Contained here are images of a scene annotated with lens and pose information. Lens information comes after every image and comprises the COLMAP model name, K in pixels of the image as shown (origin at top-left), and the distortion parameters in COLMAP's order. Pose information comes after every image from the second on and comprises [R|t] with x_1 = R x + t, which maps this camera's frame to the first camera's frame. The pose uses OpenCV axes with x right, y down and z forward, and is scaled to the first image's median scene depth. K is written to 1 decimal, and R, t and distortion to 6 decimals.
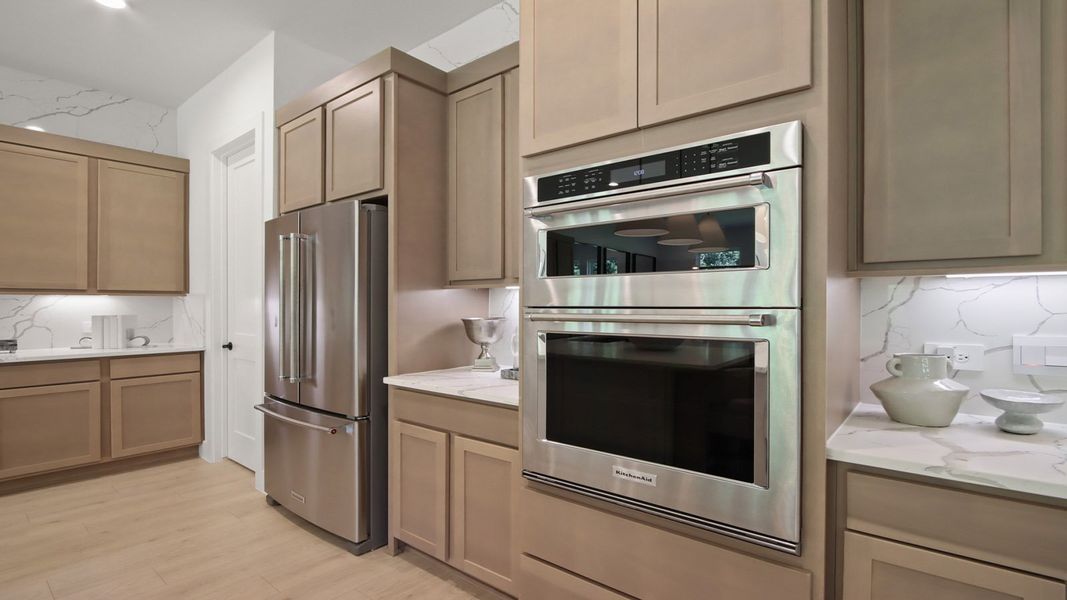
lens RADIAL K [[495.9, 0, 533.5], [0, 495.9, 300.0], [0, 0, 1]] dist [0.001929, 0.000387]
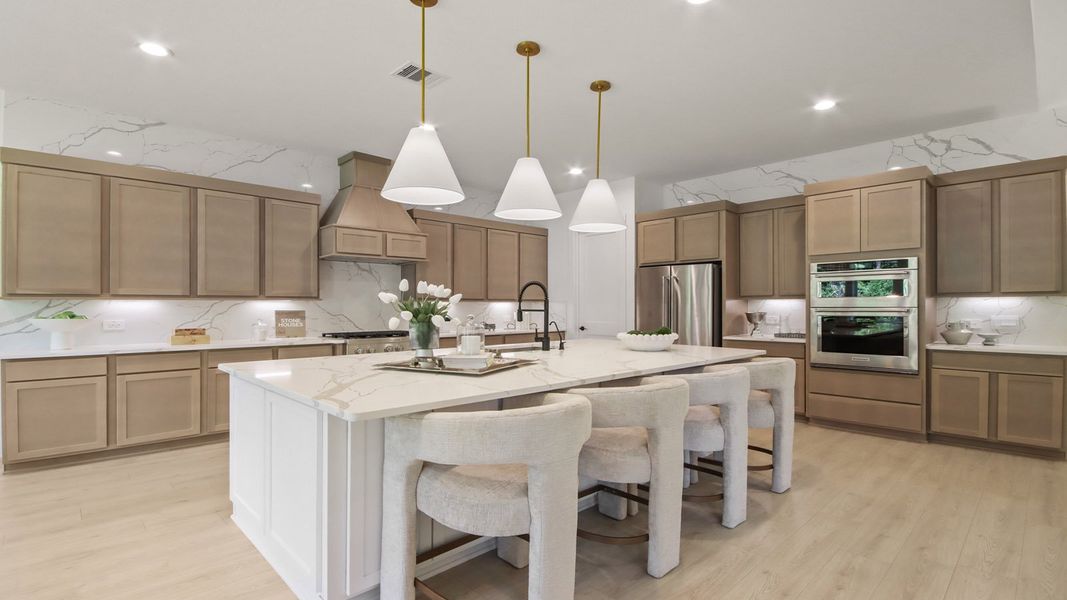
lens RADIAL K [[495.9, 0, 533.5], [0, 495.9, 300.0], [0, 0, 1]] dist [0.001929, 0.000387]
pose [[0.993392, -0.005289, -0.114647, -1.578656], [0.005070, 0.999985, -0.002200, -0.038283], [0.114657, 0.001604, 0.993404, -2.518035]]
